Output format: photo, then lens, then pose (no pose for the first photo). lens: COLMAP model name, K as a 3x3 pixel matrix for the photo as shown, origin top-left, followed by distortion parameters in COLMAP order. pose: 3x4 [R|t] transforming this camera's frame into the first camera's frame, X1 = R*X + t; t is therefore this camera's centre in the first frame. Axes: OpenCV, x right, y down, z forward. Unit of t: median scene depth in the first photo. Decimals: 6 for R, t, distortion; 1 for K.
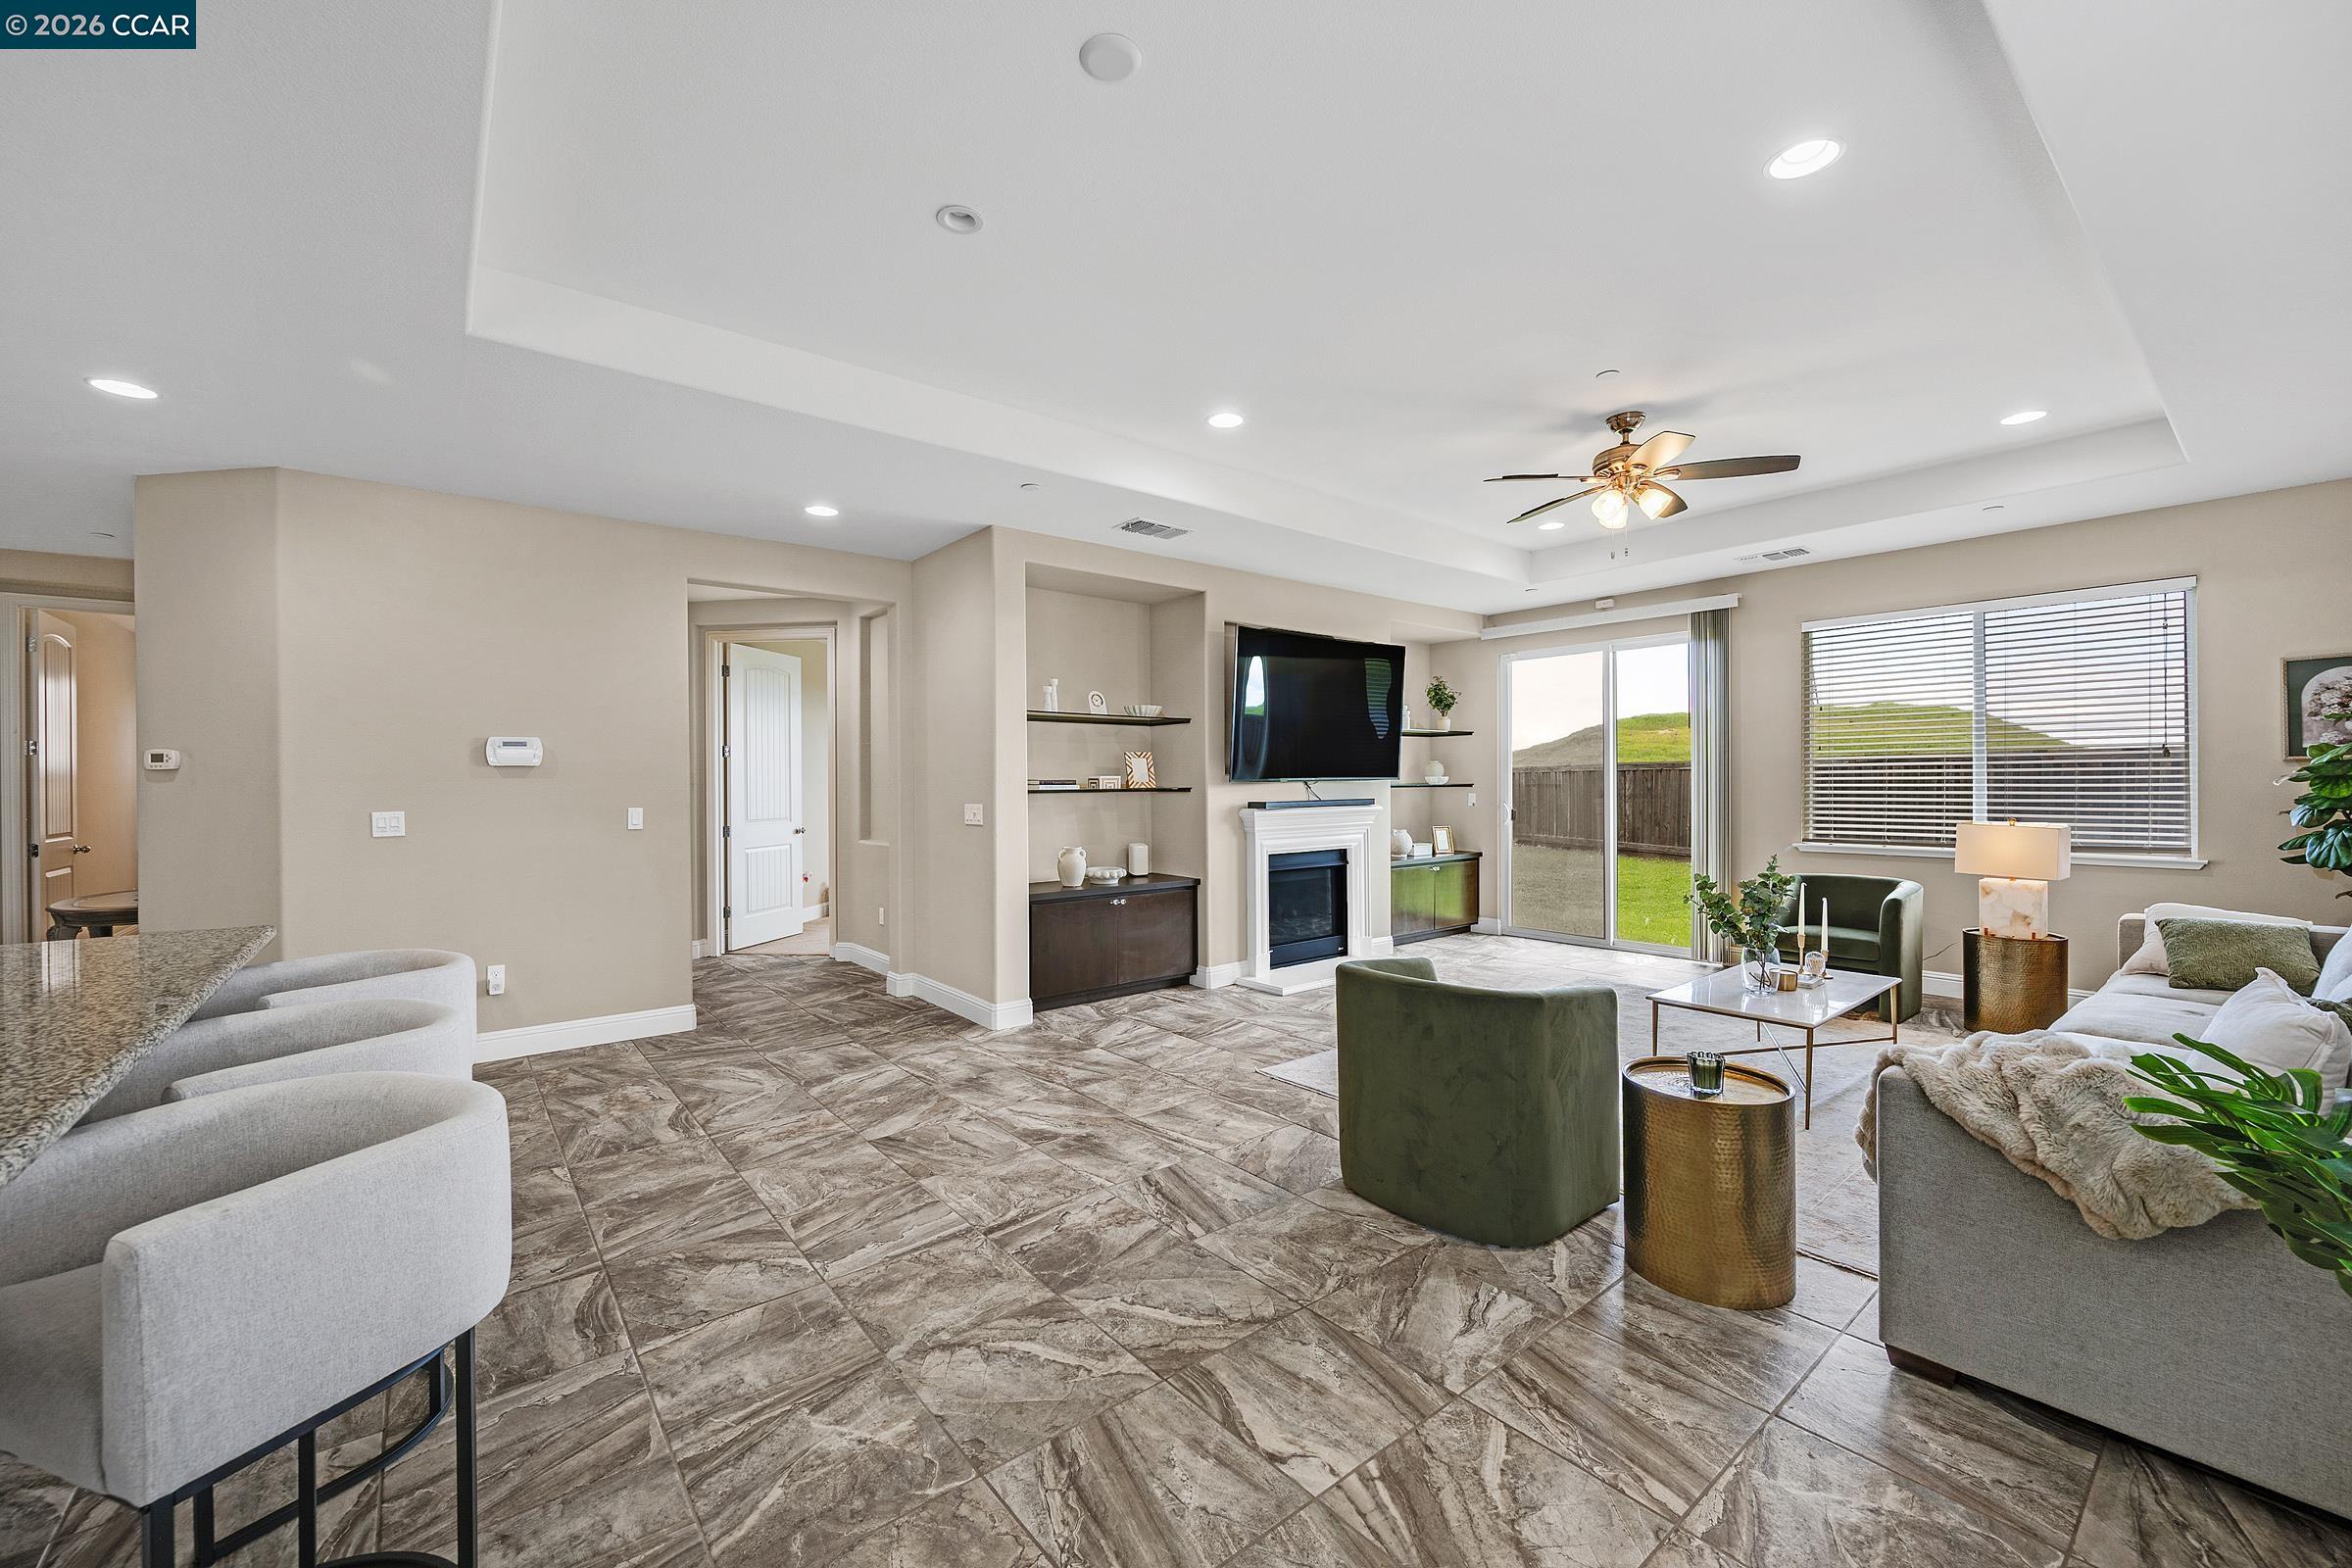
lens RADIAL K [[932.3, 0, 1182.3], [0, 932.3, 783.0], [0, 0, 1]] dist [-0.000836, -0.000090]
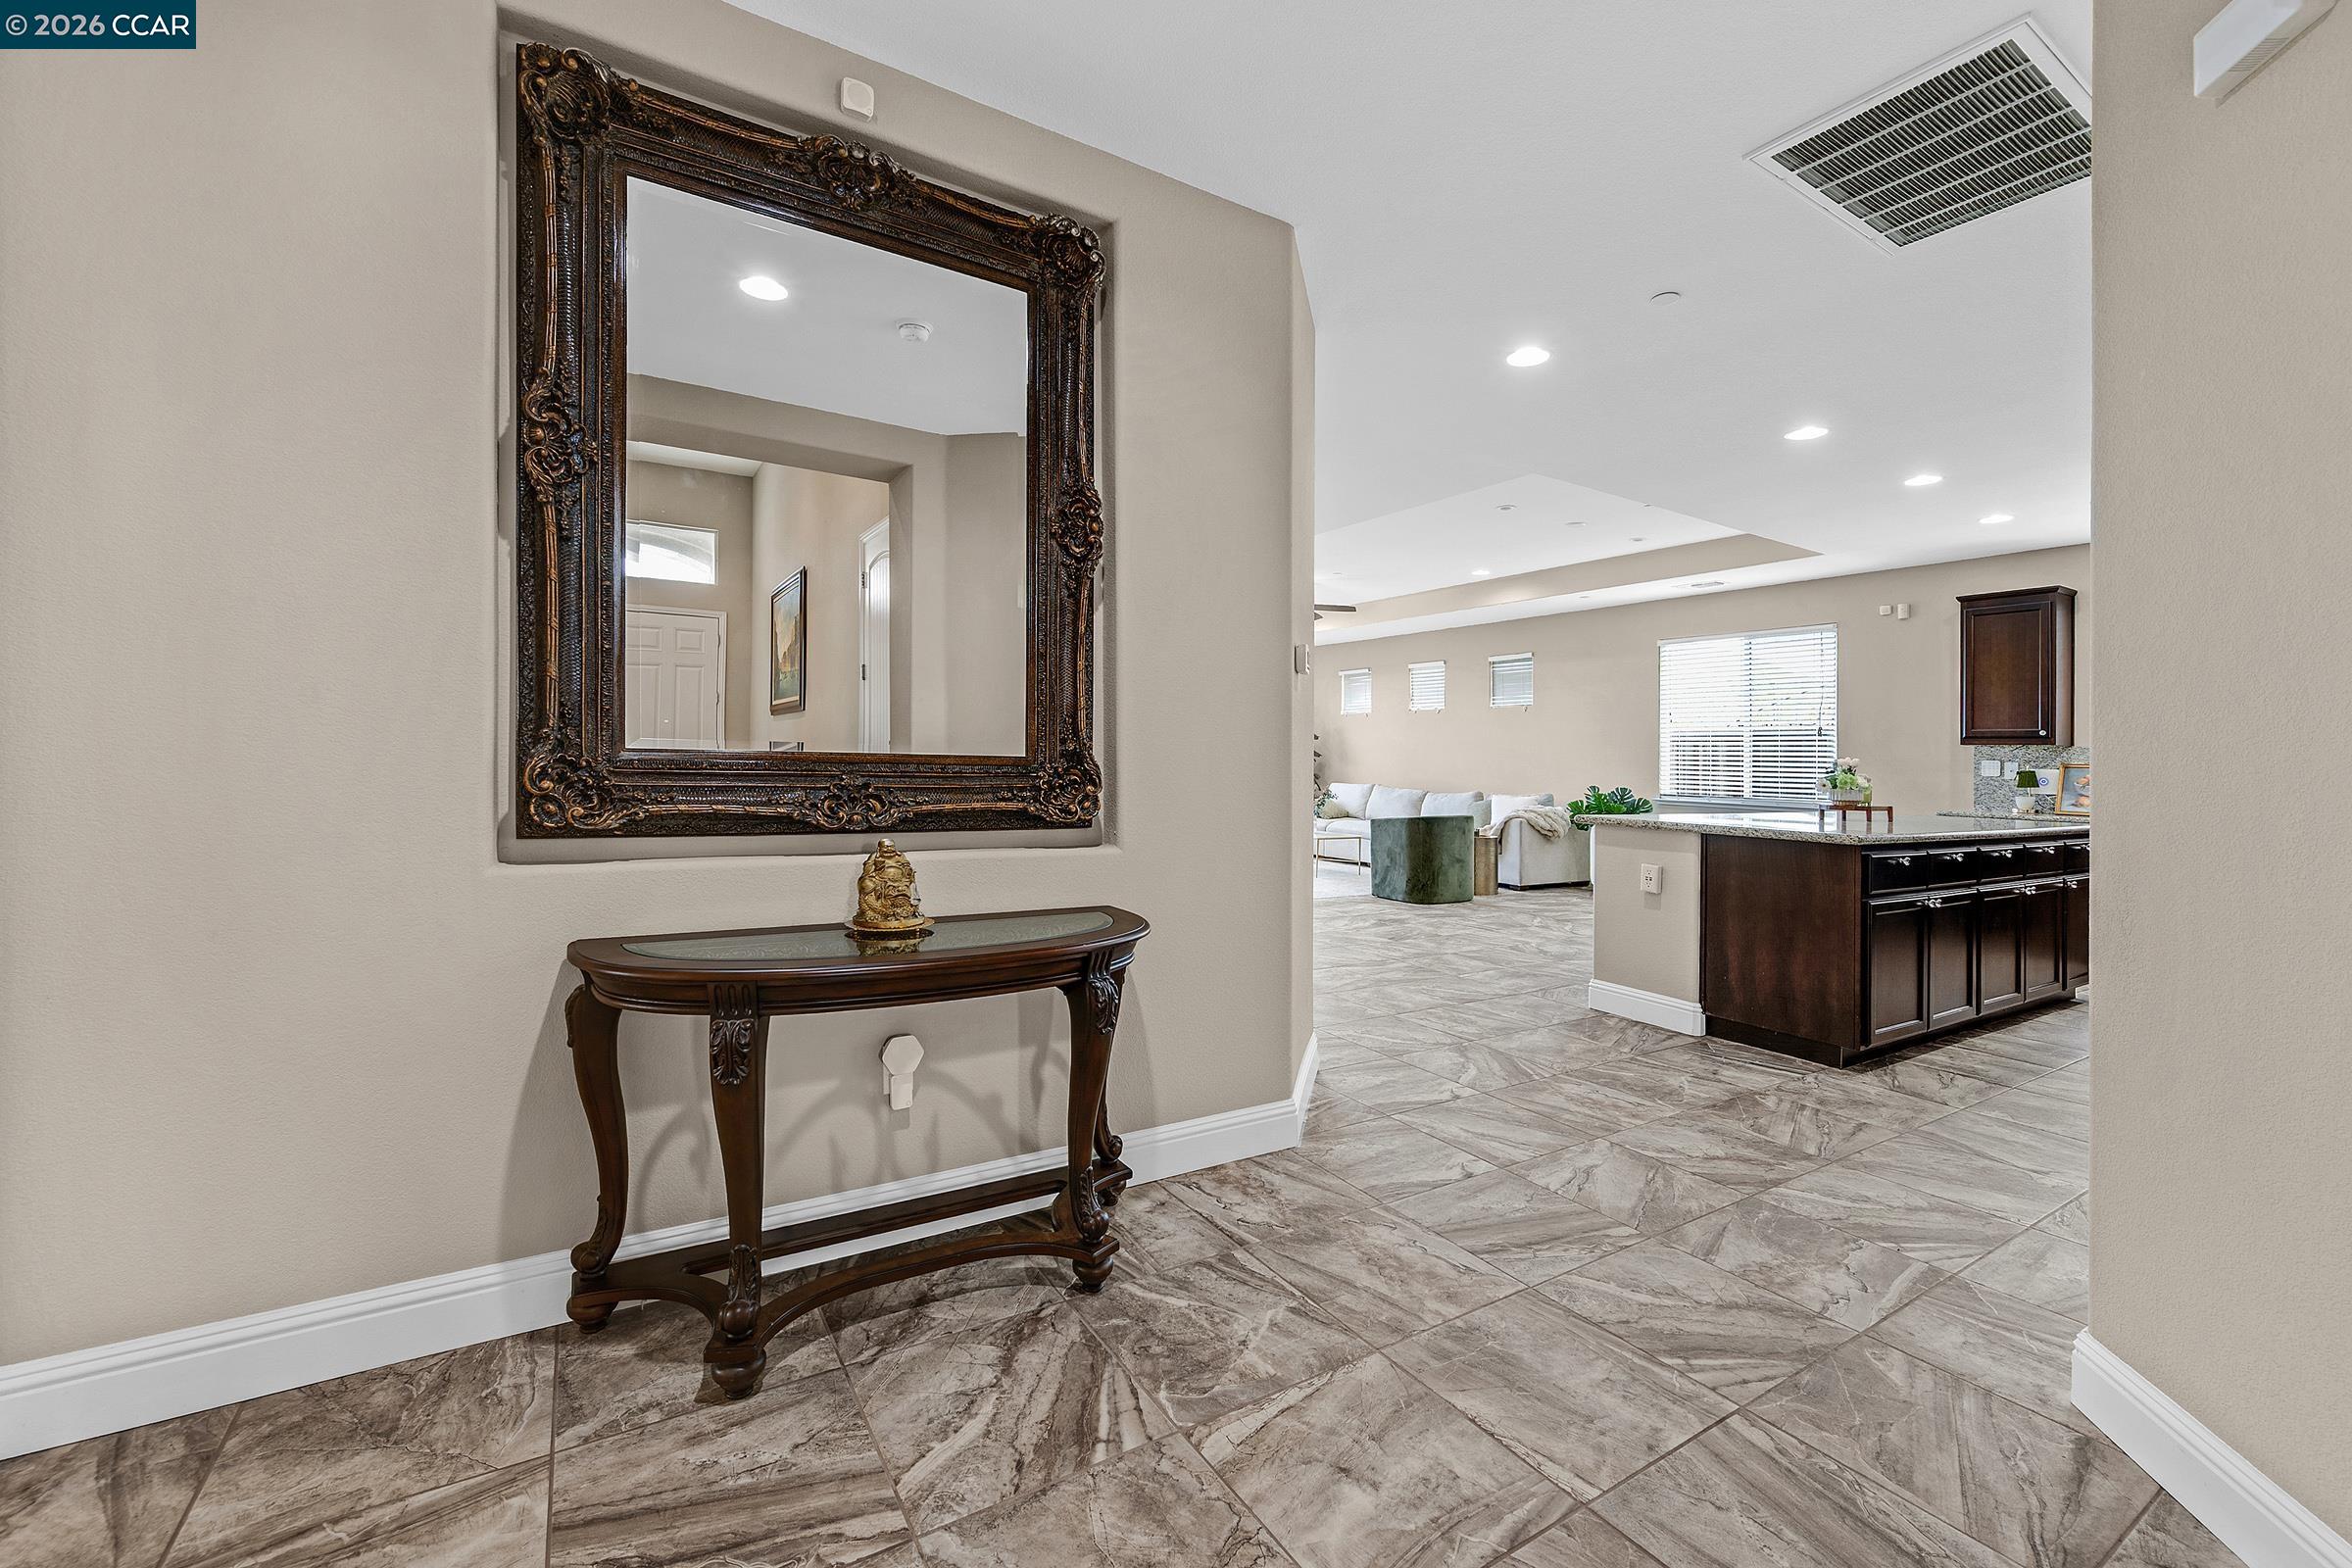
lens RADIAL K [[932.3, 0, 1183.0], [0, 932.3, 726.8], [0, 0, 1]] dist [-0.000836, -0.000090]
pose [[0.130258, 0.043804, 0.990512, -1.659994], [-0.025894, 0.998833, -0.040766, 0.050259], [-0.991142, -0.020338, 0.131241, 0.911772]]
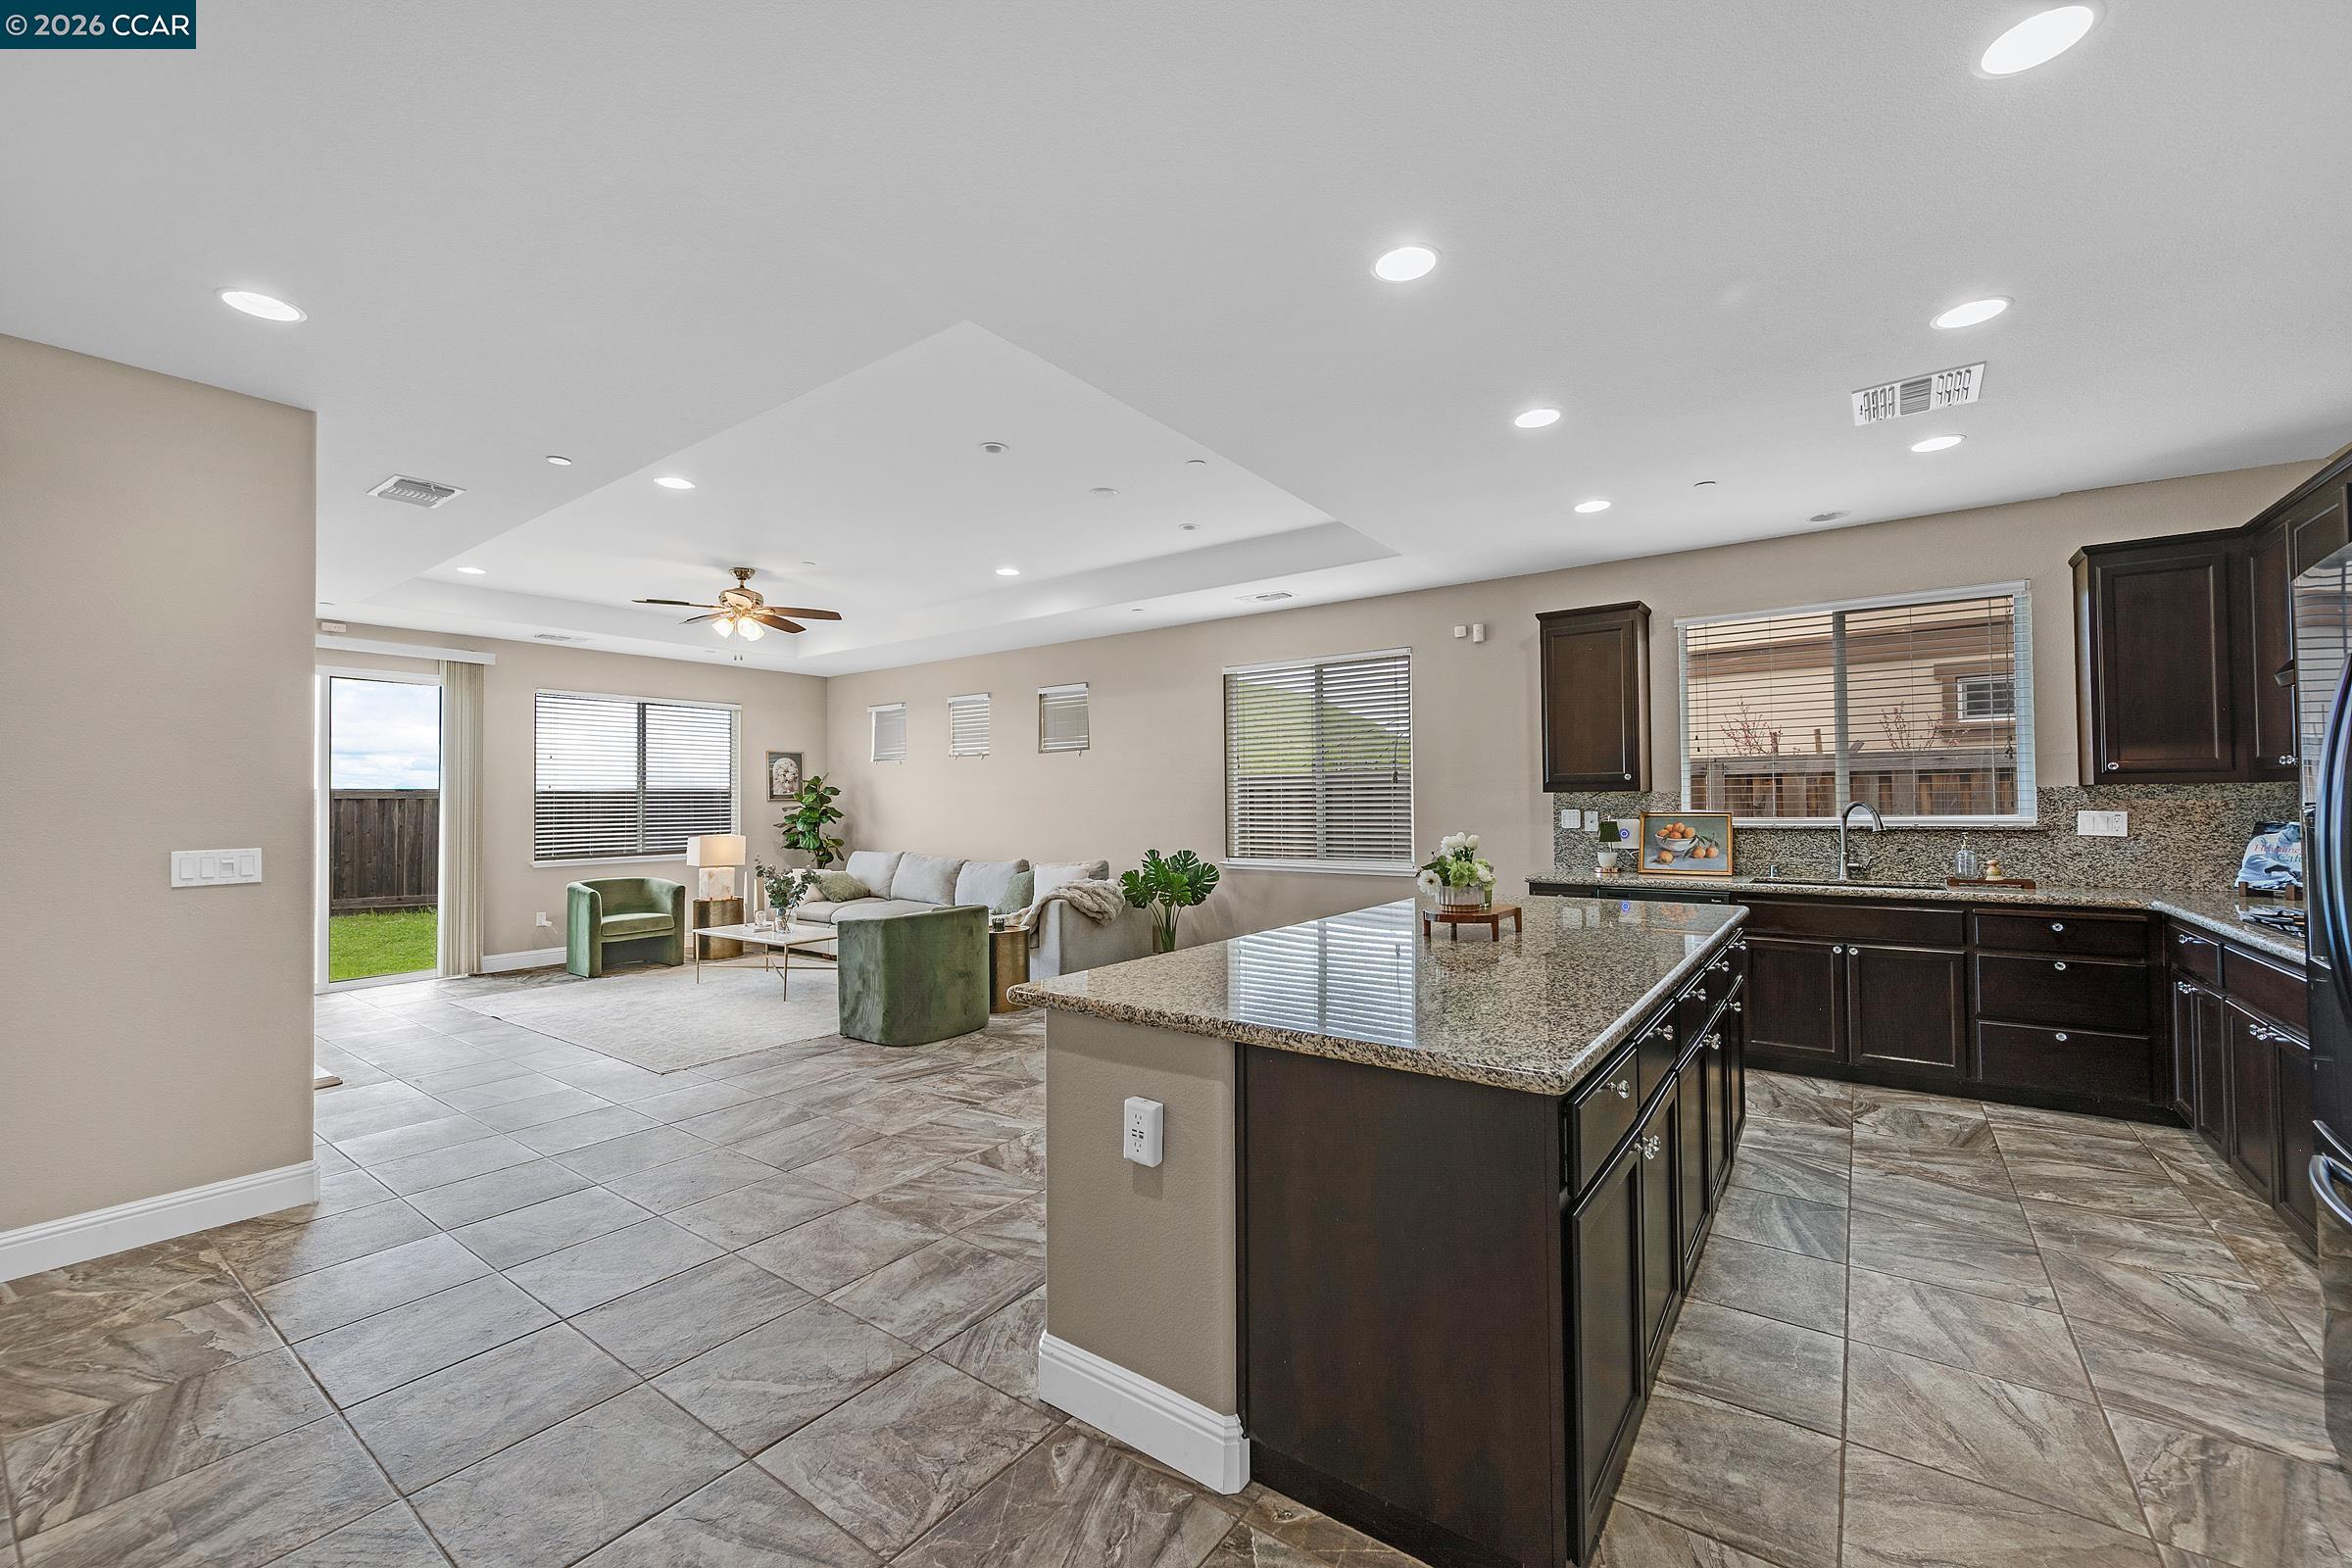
lens RADIAL K [[932.3, 0, 1167.5], [0, 932.3, 781.1], [0, 0, 1]] dist [-0.000836, -0.000090]
pose [[-0.247284, 0.031261, 0.968439, -1.099341], [0.010575, 0.999507, -0.029564, 0.002818], [-0.968885, 0.002930, -0.247493, 0.664996]]
